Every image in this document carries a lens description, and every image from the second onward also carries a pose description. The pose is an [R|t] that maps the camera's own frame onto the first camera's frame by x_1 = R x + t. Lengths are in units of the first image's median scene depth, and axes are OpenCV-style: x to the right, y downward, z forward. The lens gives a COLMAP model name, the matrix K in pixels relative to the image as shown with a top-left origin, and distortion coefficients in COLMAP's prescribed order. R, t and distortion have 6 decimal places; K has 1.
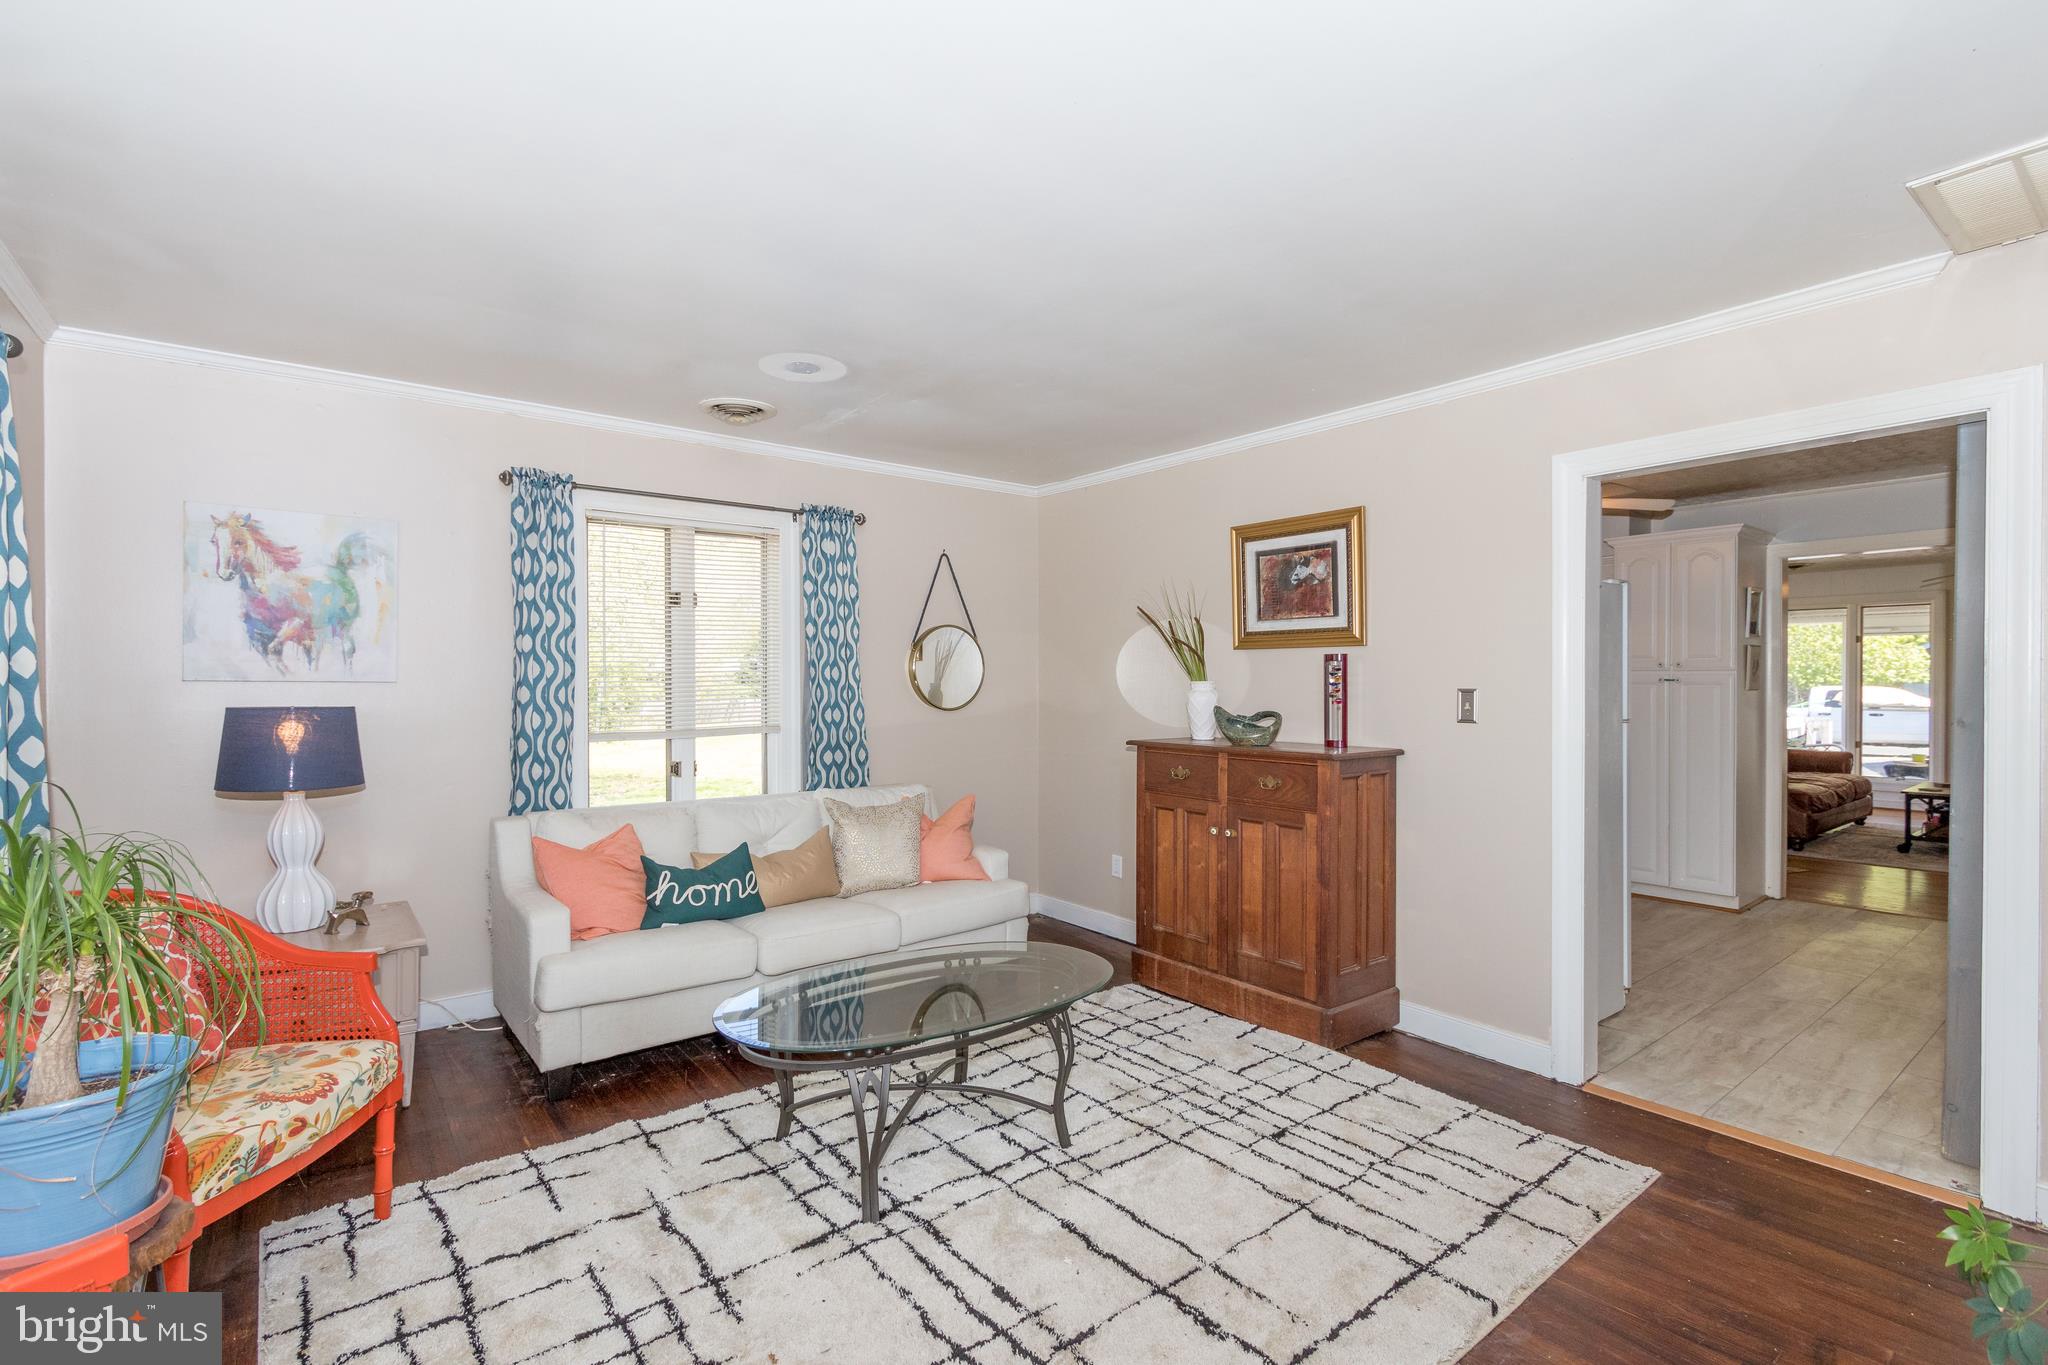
lens RADIAL K [[932.8, 0, 1000.0], [0, 932.8, 687.1], [0, 0, 1]] dist [0.002951, -0.000215]
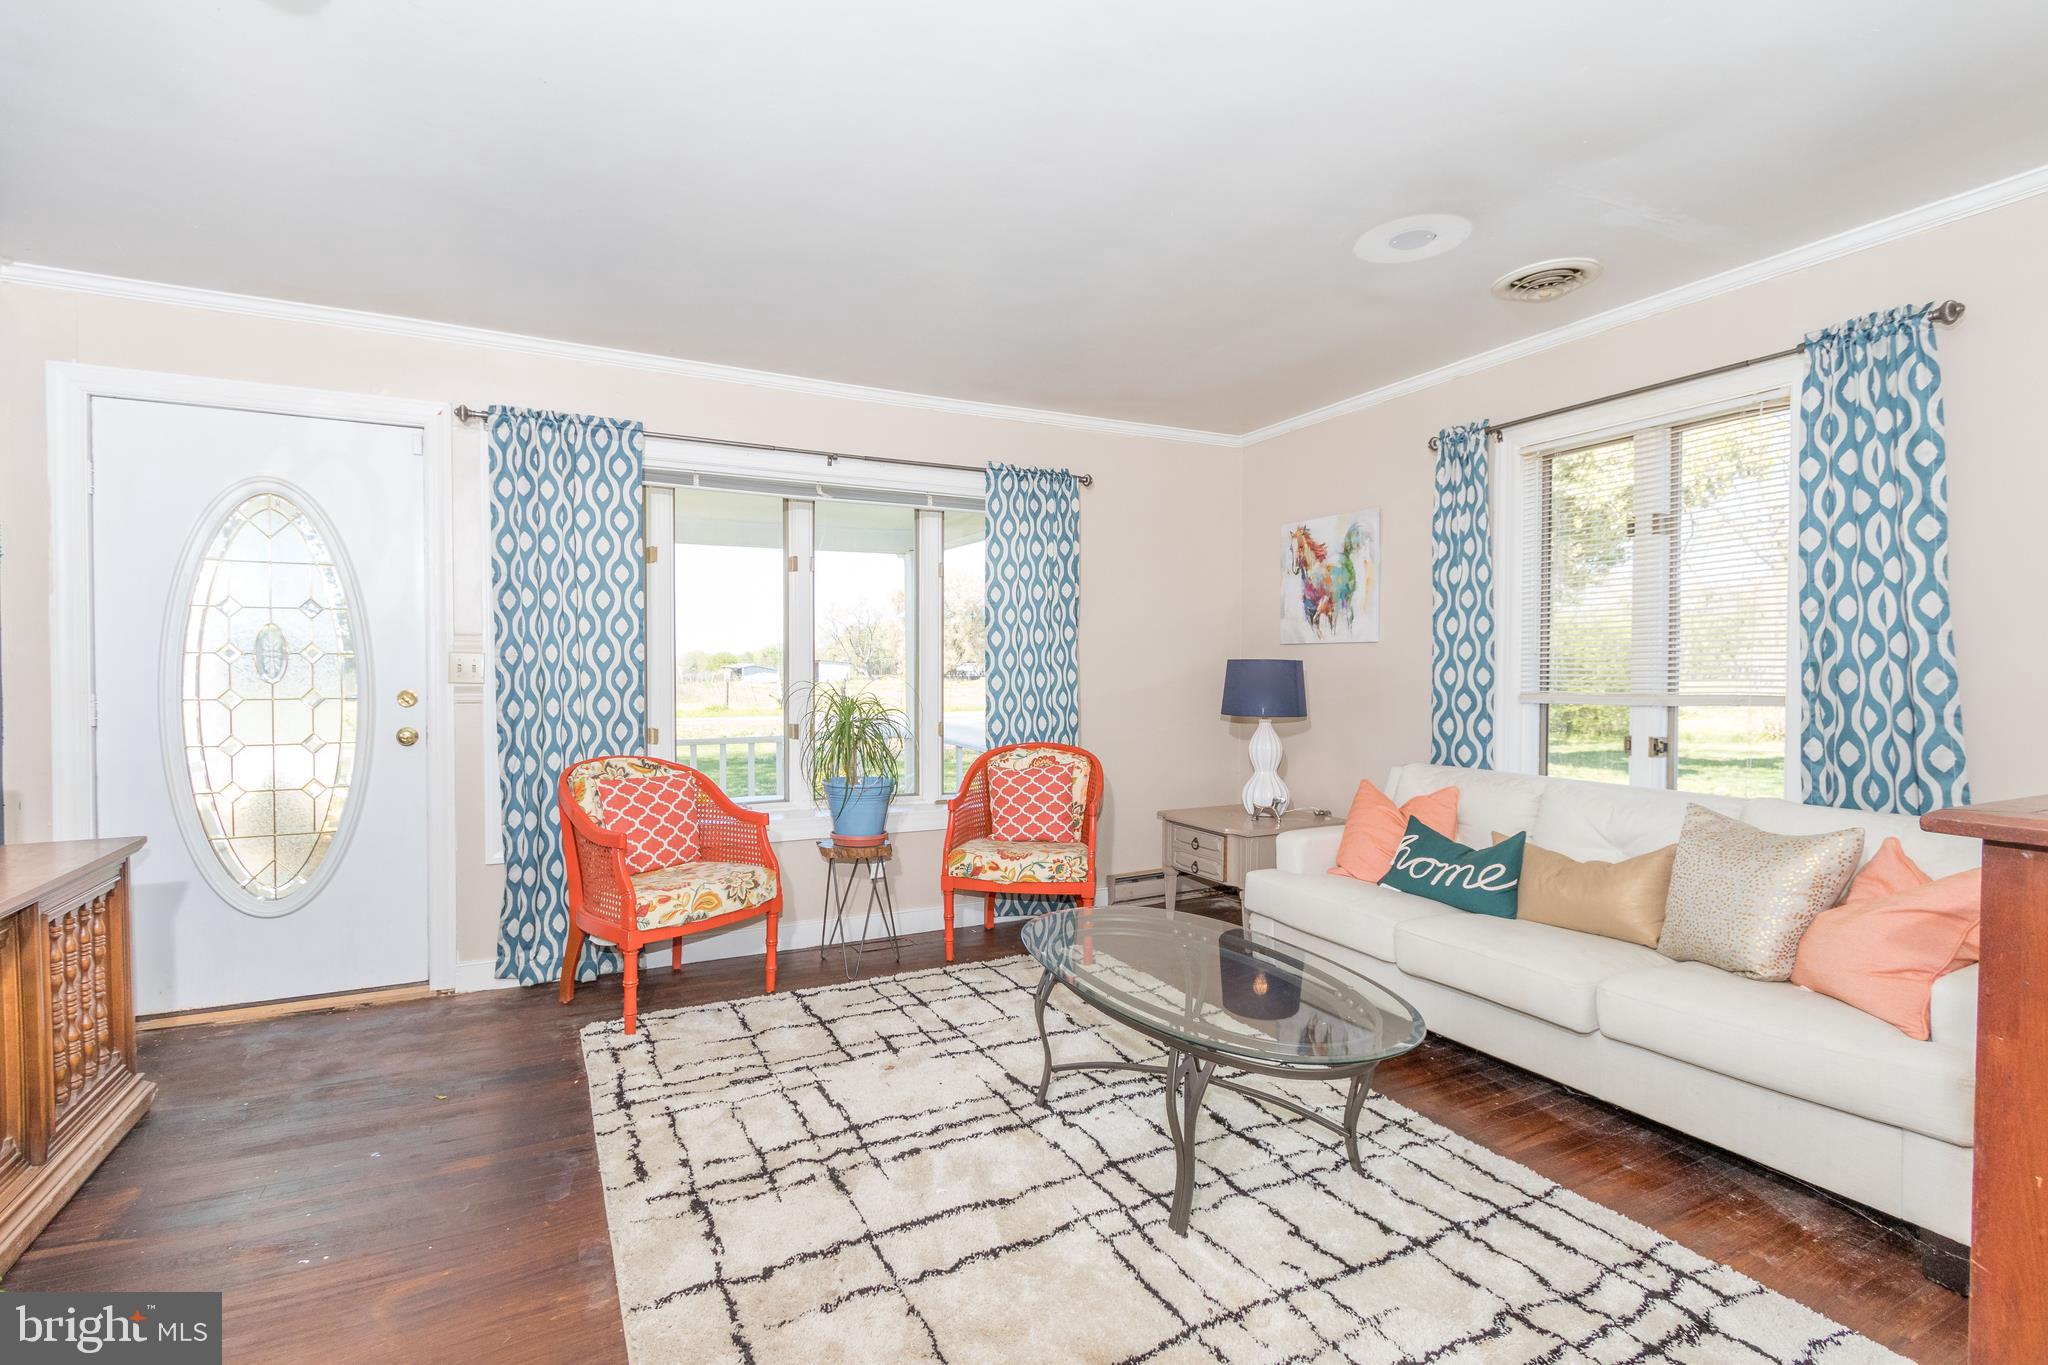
lens RADIAL K [[932.8, 0, 1000.0], [0, 932.8, 687.1], [0, 0, 1]] dist [0.002951, -0.000215]
pose [[-0.197023, 0.018927, -0.980216, 0.665657], [-0.002754, 0.999799, 0.019858, 0.032473], [0.980395, 0.006612, -0.196931, 0.807094]]
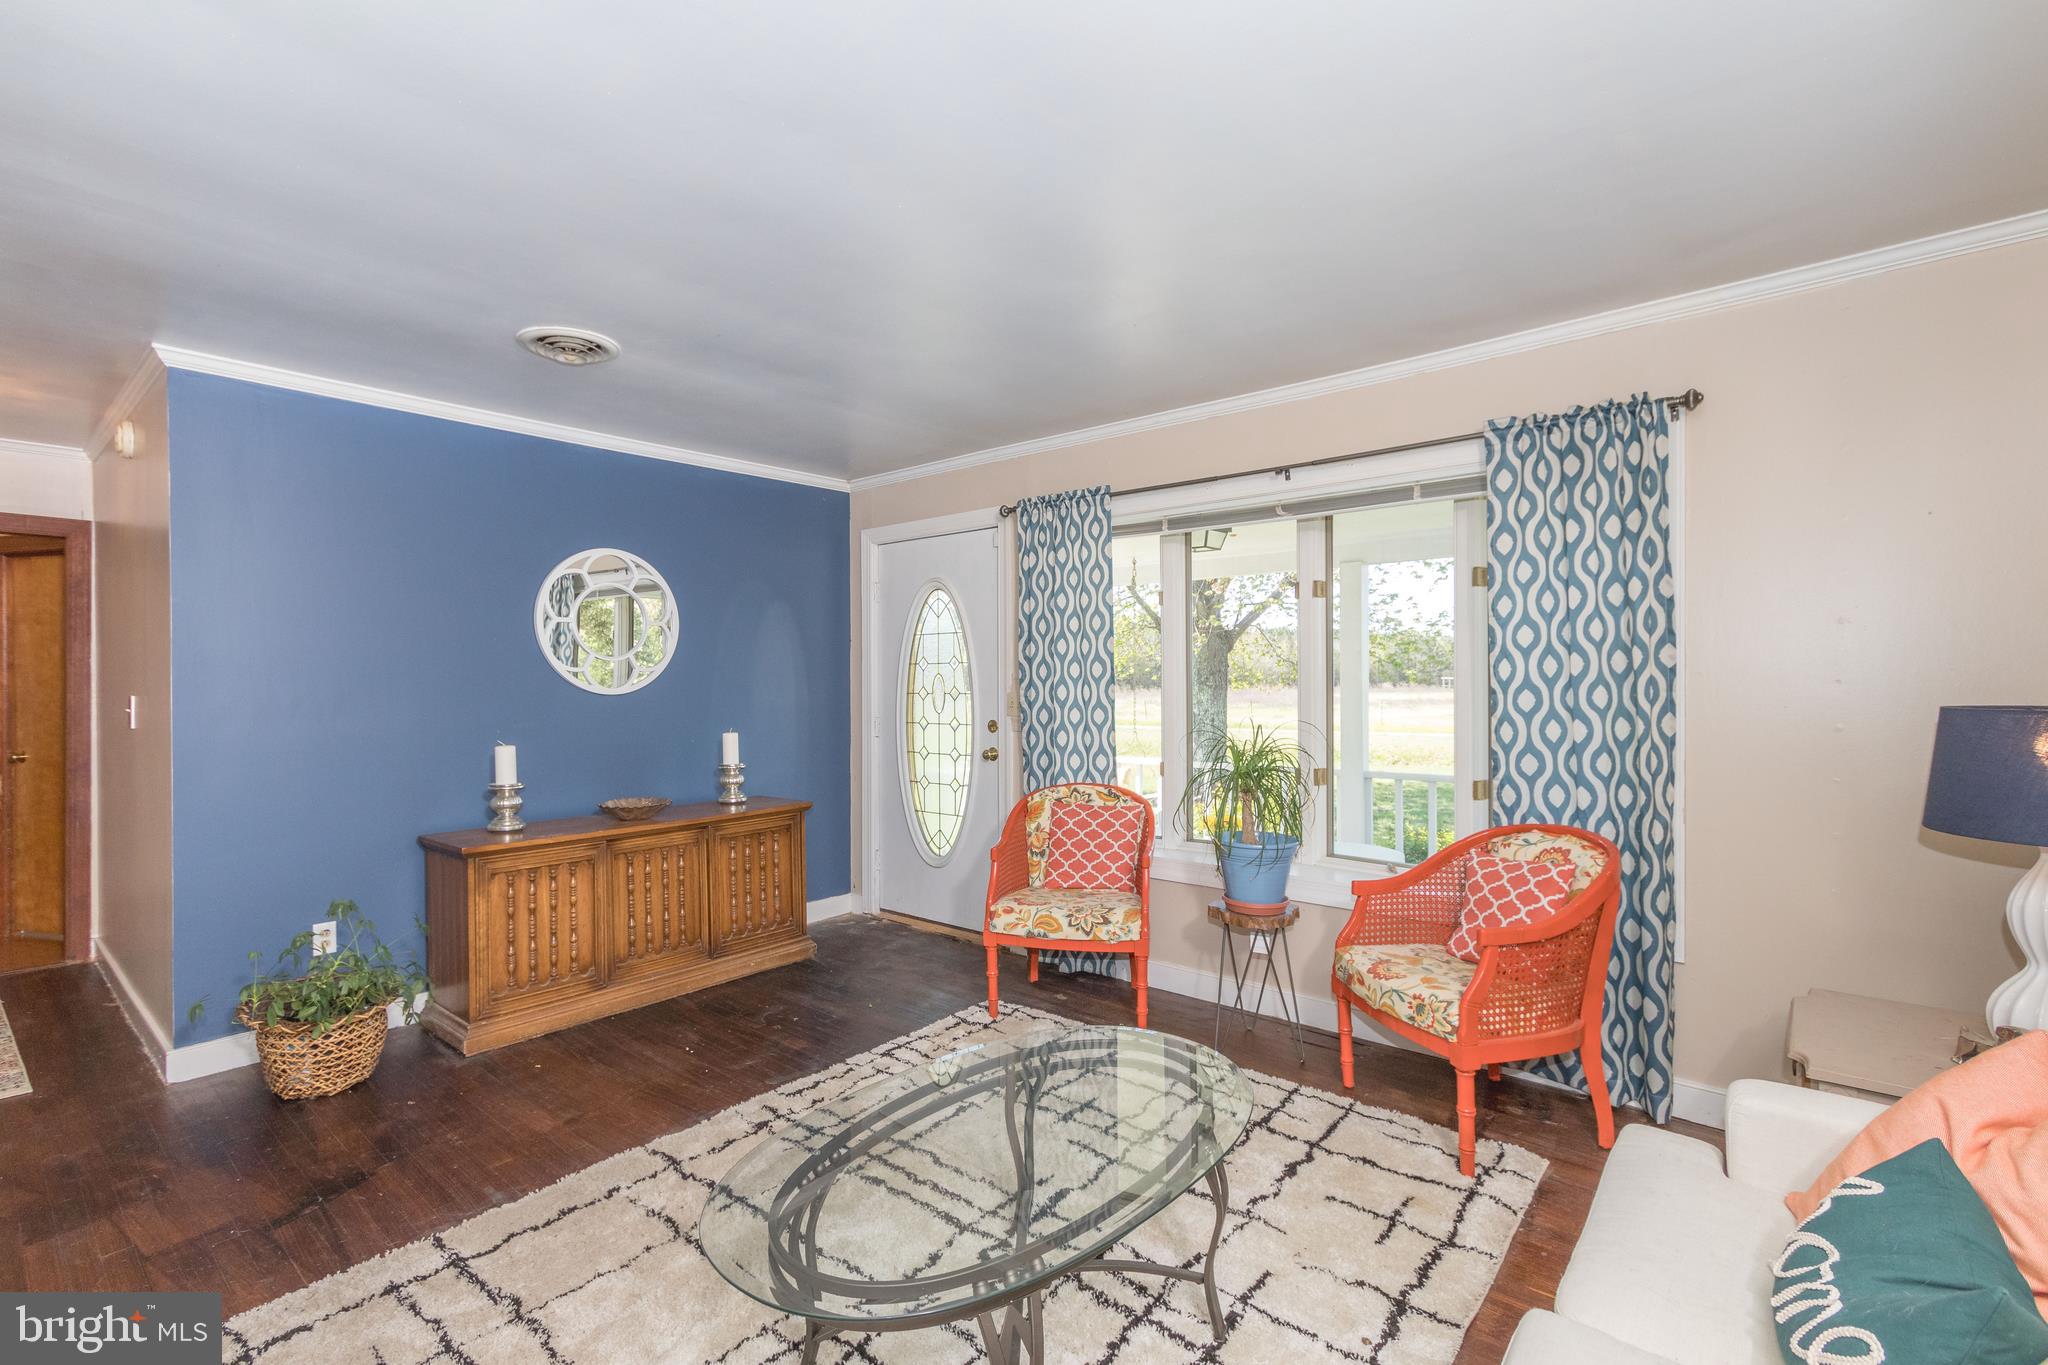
lens RADIAL K [[932.8, 0, 1000.0], [0, 932.8, 687.1], [0, 0, 1]] dist [0.002951, -0.000215]
pose [[-0.980508, 0.006988, -0.196355, 0.048979], [0.005667, 0.999957, 0.007289, -0.001685], [0.196397, 0.006035, -0.980506, 1.344398]]
